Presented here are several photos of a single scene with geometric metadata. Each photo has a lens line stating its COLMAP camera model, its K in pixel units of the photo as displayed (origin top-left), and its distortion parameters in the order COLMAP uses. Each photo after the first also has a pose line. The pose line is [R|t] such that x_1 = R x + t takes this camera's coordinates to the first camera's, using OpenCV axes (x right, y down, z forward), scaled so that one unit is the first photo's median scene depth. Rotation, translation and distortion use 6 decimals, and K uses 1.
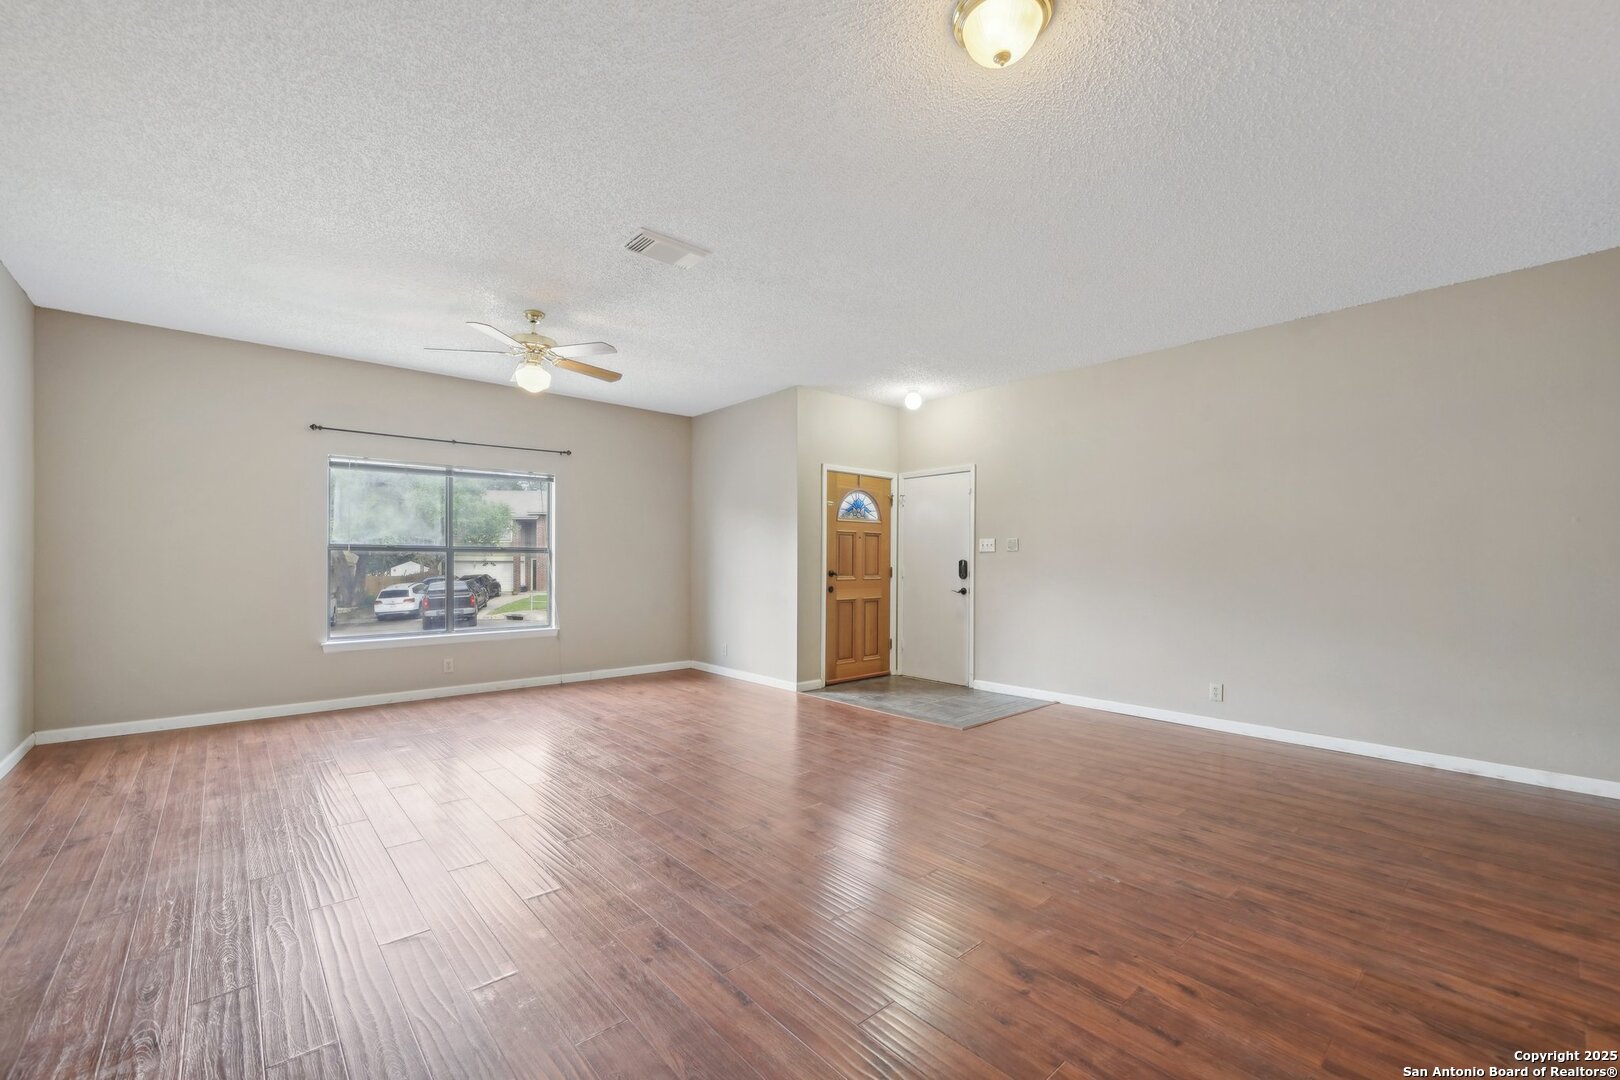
lens RADIAL K [[661.5, 0, 814.5], [0, 661.5, 561.4], [0, 0, 1]] dist [0.001049, 0.001099]
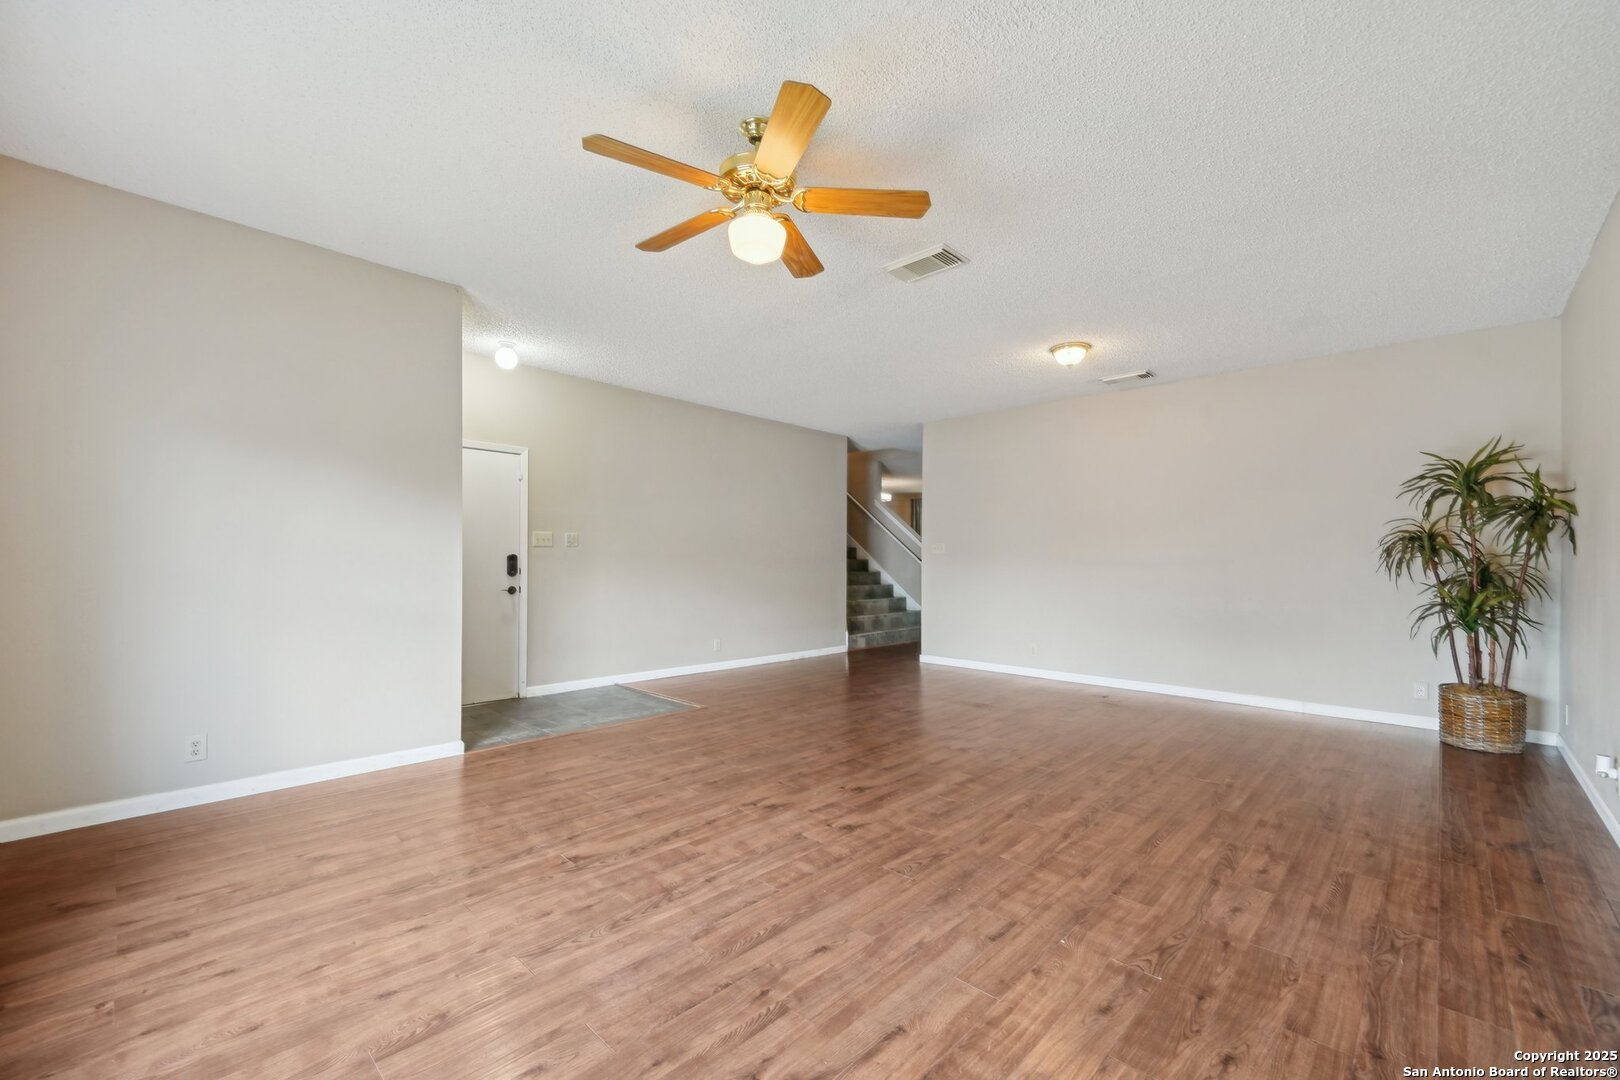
lens RADIAL K [[661.5, 0, 814.5], [0, 661.5, 561.4], [0, 0, 1]] dist [0.001049, 0.001099]
pose [[-0.084426, -0.002148, 0.996427, -0.726859], [-0.012988, 0.999915, 0.001055, 0.000807], [-0.996345, -0.012853, -0.084446, 0.725026]]
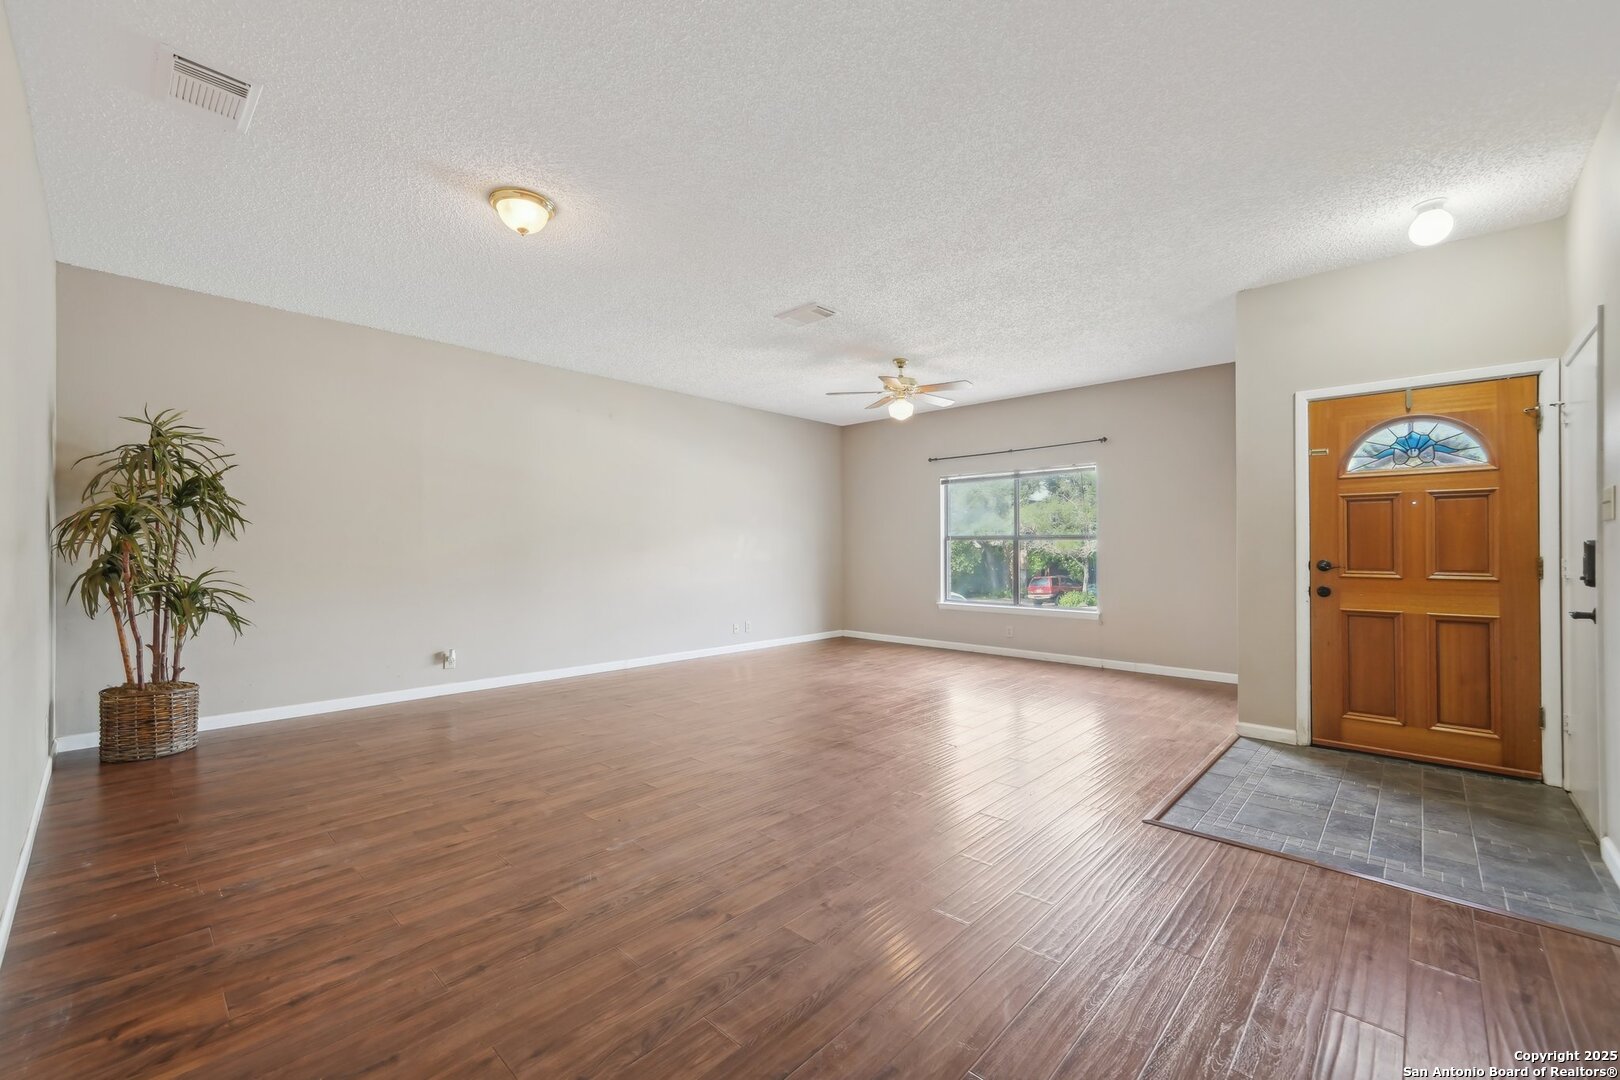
lens RADIAL K [[657.8, 0, 814.8], [0, 657.8, 549.3], [0, 0, 1]] dist [-0.000994, 0.000588]
pose [[0.096056, 0.000025, -0.995376, 0.633115], [0.001094, 0.999999, 0.000131, 0.002441], [0.995375, -0.001101, 0.096056, 0.507369]]
